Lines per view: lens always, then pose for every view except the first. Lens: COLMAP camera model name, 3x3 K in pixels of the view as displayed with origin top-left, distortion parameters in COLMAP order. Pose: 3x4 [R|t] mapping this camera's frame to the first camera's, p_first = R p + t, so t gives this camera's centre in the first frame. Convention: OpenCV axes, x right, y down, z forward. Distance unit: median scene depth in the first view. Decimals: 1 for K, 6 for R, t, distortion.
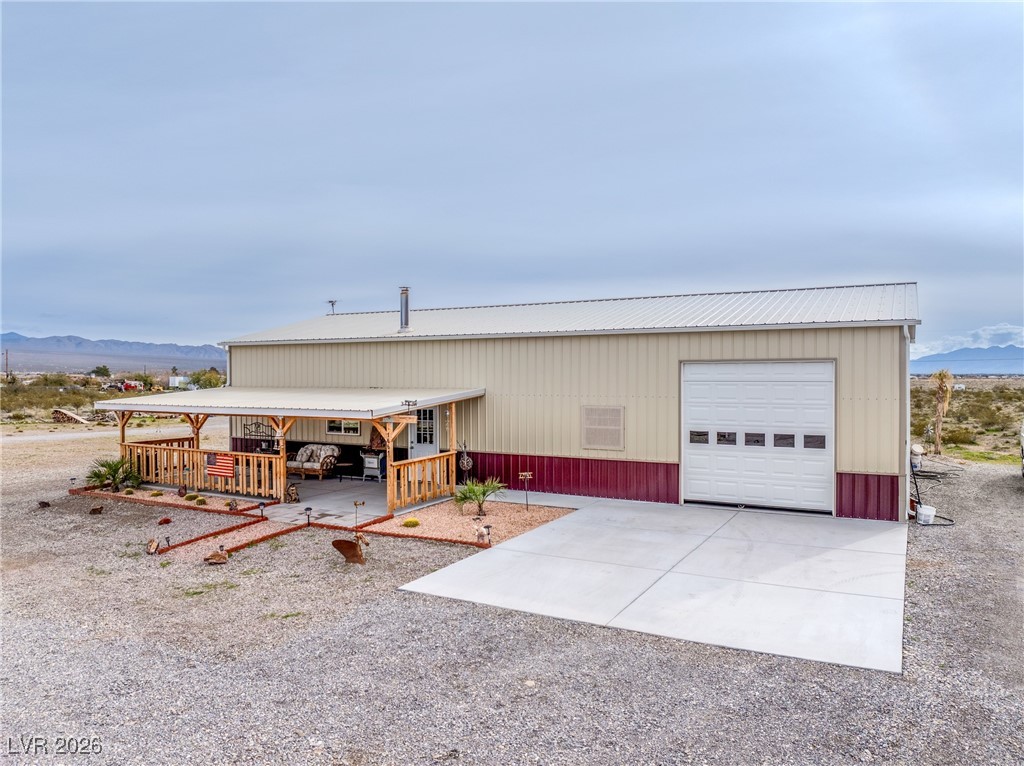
lens RADIAL K [[721.6, 0, 512.0], [0, 721.6, 383.0], [0, 0, 1]] dist [-0.040395, -0.002230]
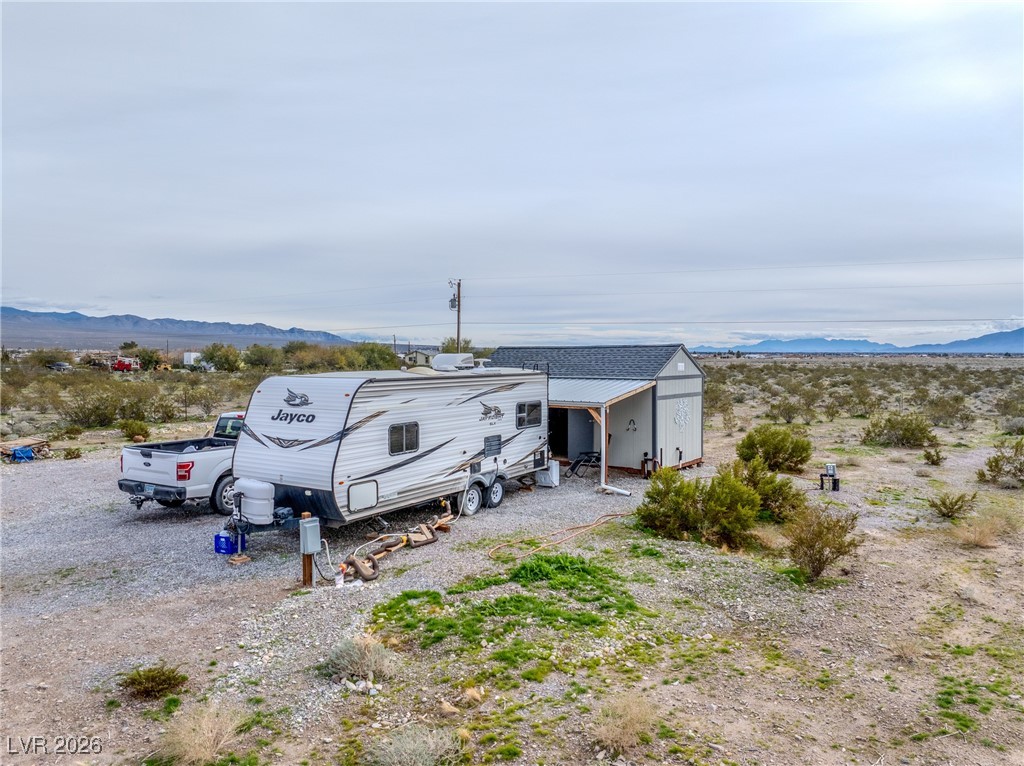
lens RADIAL K [[721.6, 0, 512.0], [0, 721.6, 383.0], [0, 0, 1]] dist [-0.040395, -0.002230]
pose [[0.997963, 0.003428, -0.063697, -0.759100], [-0.001486, 0.999533, 0.030520, 0.005590], [0.063772, -0.030363, 0.997503, 2.962699]]
